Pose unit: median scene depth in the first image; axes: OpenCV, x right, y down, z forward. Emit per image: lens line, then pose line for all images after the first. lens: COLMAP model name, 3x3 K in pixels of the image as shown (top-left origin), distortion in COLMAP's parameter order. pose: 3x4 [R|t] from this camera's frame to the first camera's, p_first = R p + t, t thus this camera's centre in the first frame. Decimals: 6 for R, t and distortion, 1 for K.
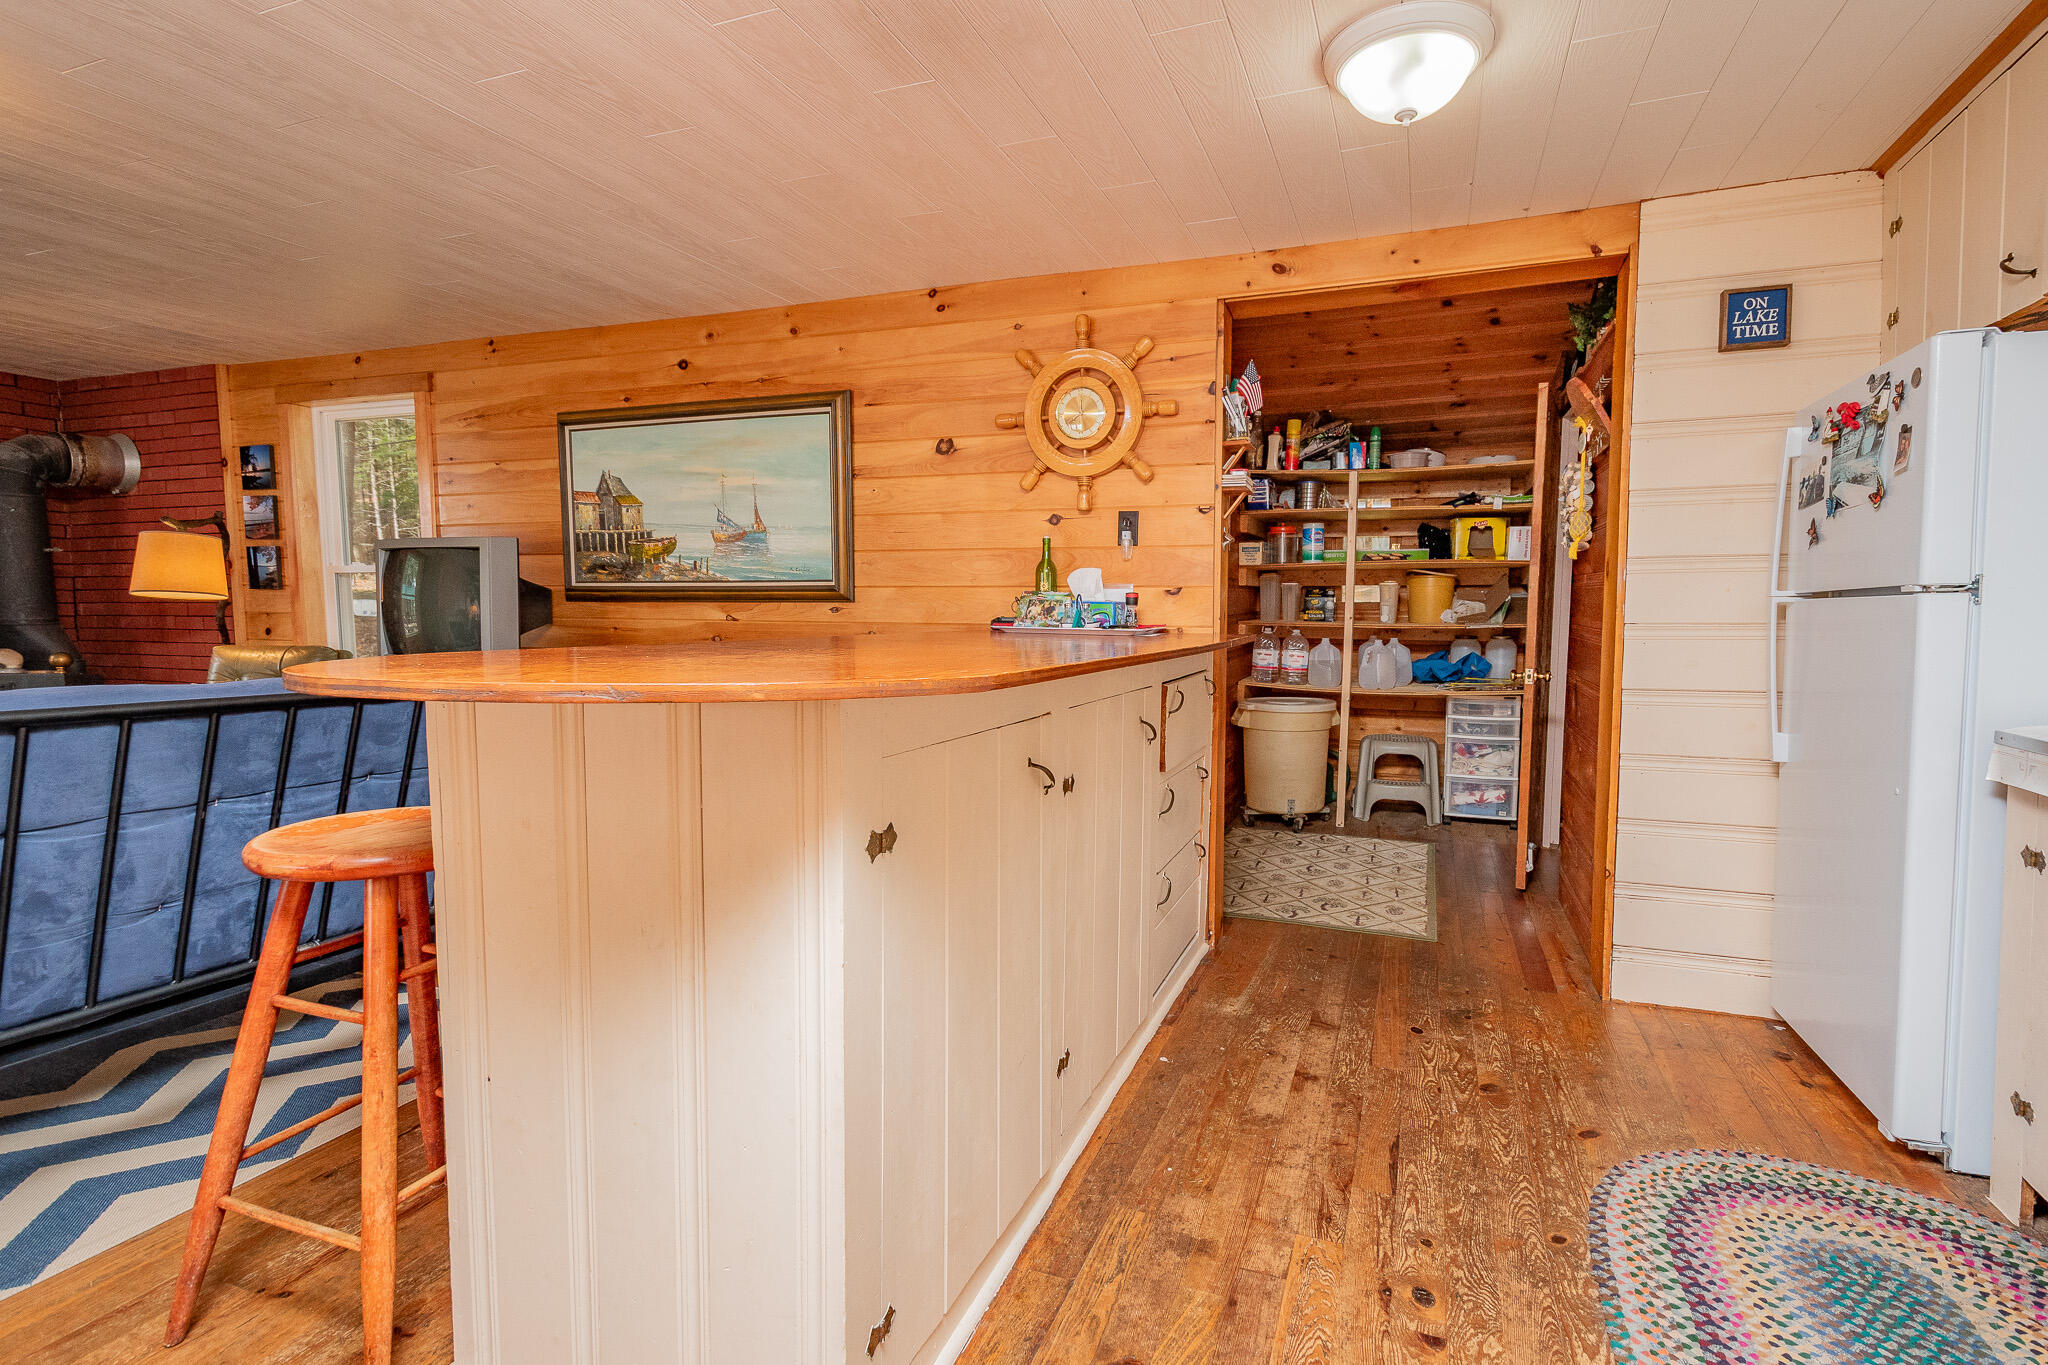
lens RADIAL K [[957.6, 0, 1079.8], [0, 957.6, 689.1], [0, 0, 1]] dist [0.024942, -0.009650]
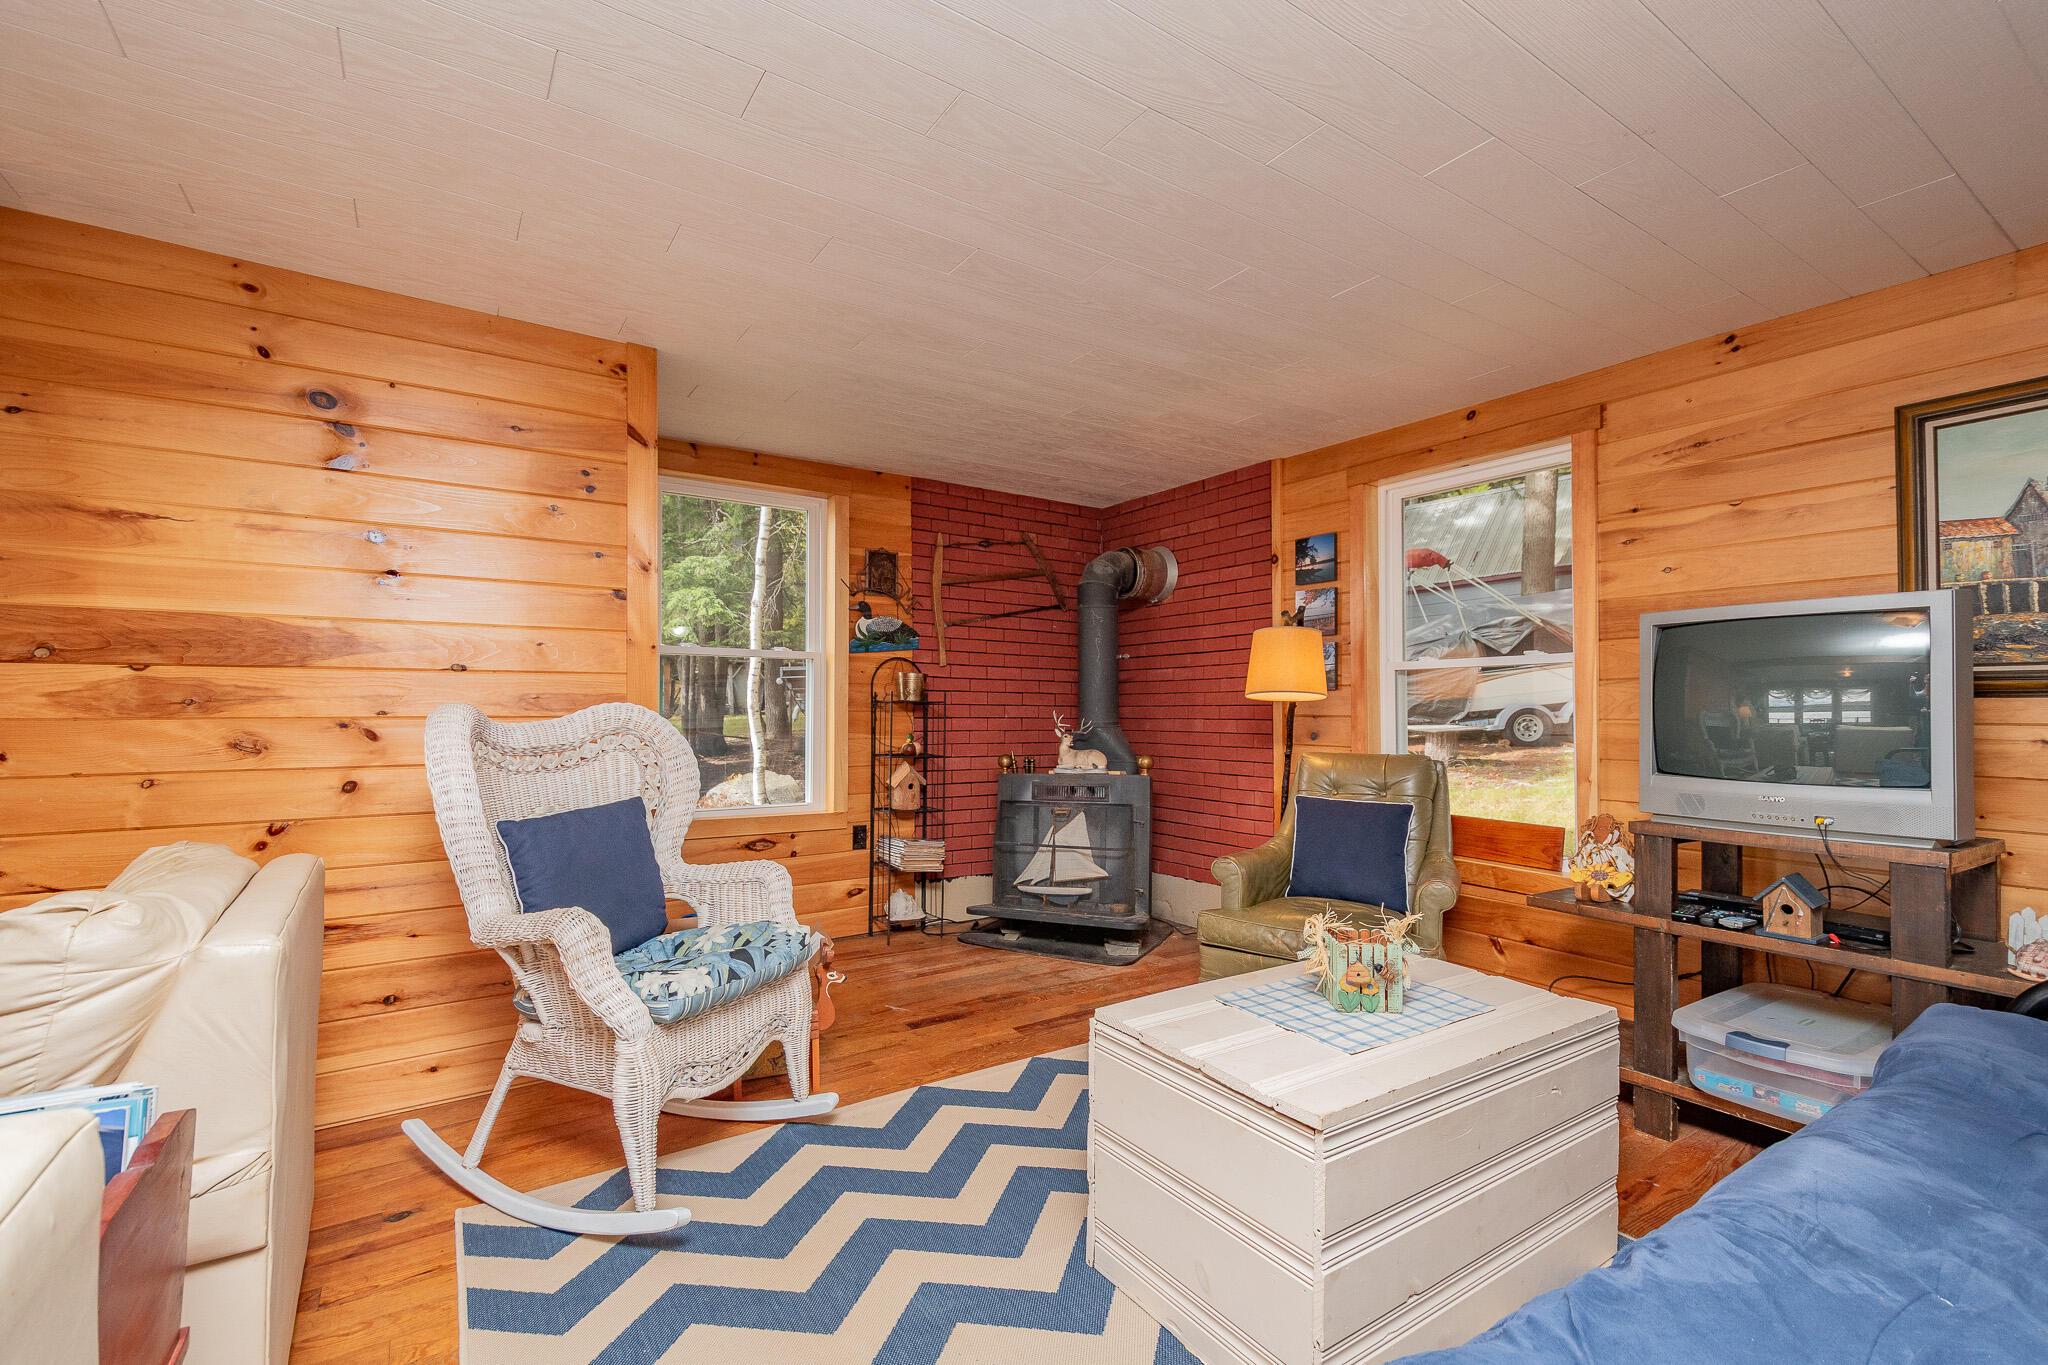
lens RADIAL K [[890.2, 0, 1030.9], [0, 890.2, 691.1], [0, 0, 1]] dist [0.022160, -0.007925]
pose [[0.810562, -0.016268, -0.585426, -0.769277], [-0.045940, 0.994768, -0.091250, -0.017756], [0.583848, 0.100859, 0.805574, 0.225295]]
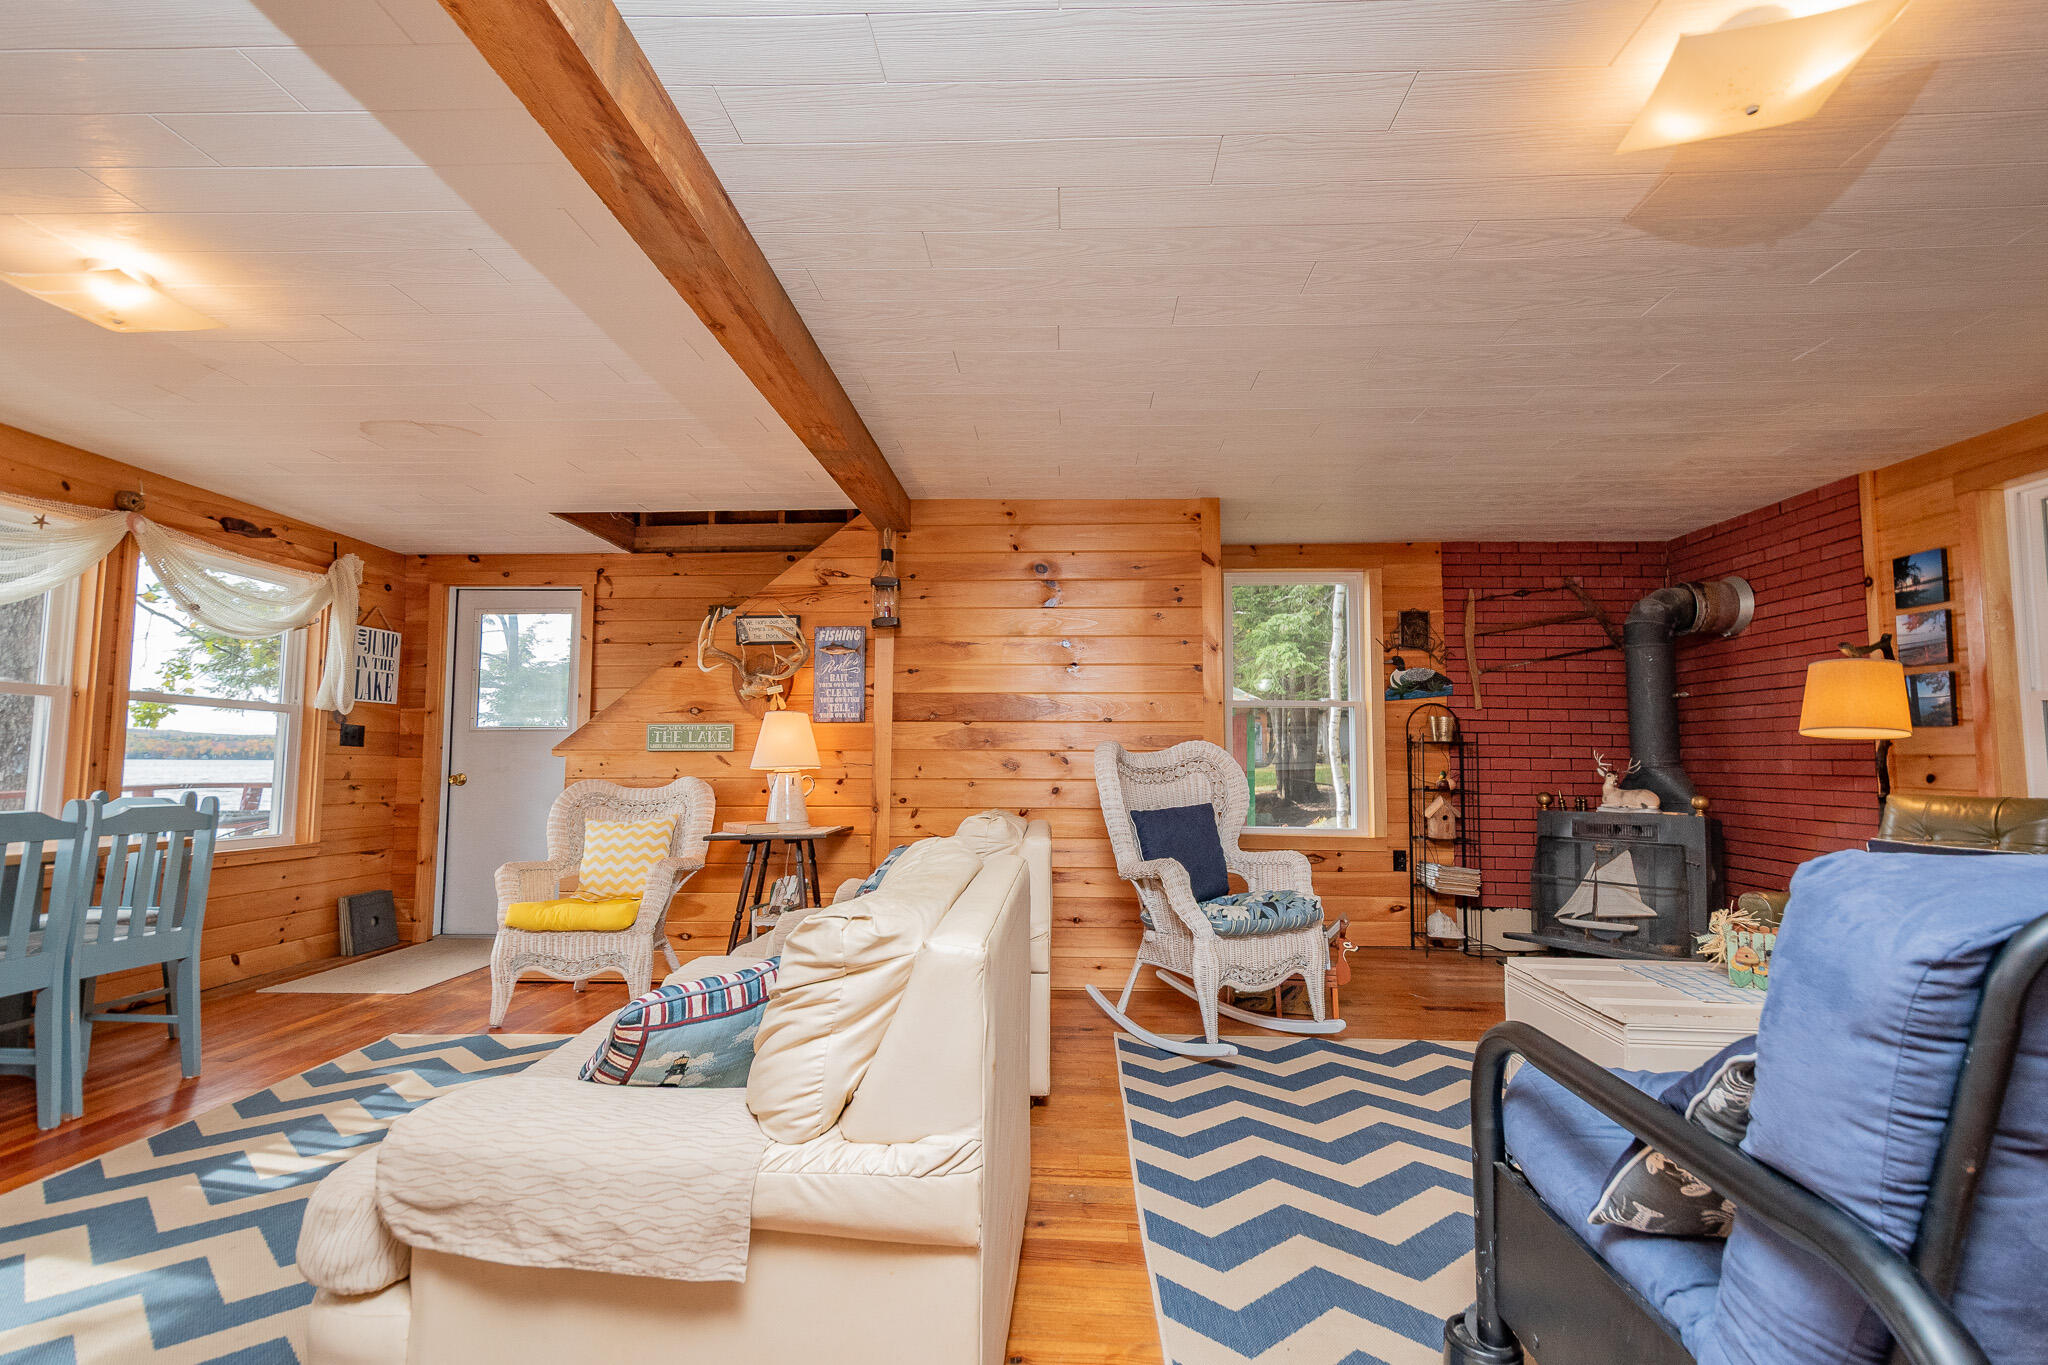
lens RADIAL K [[926.0, 0, 1030.5], [0, 926.0, 691.1], [0, 0, 1]] dist [0.024016, -0.009880]
pose [[0.302623, -0.071602, -0.950417, -0.437522], [-0.083394, 0.991361, -0.101240, 0.013130], [0.949455, 0.109897, 0.294038, 0.078070]]
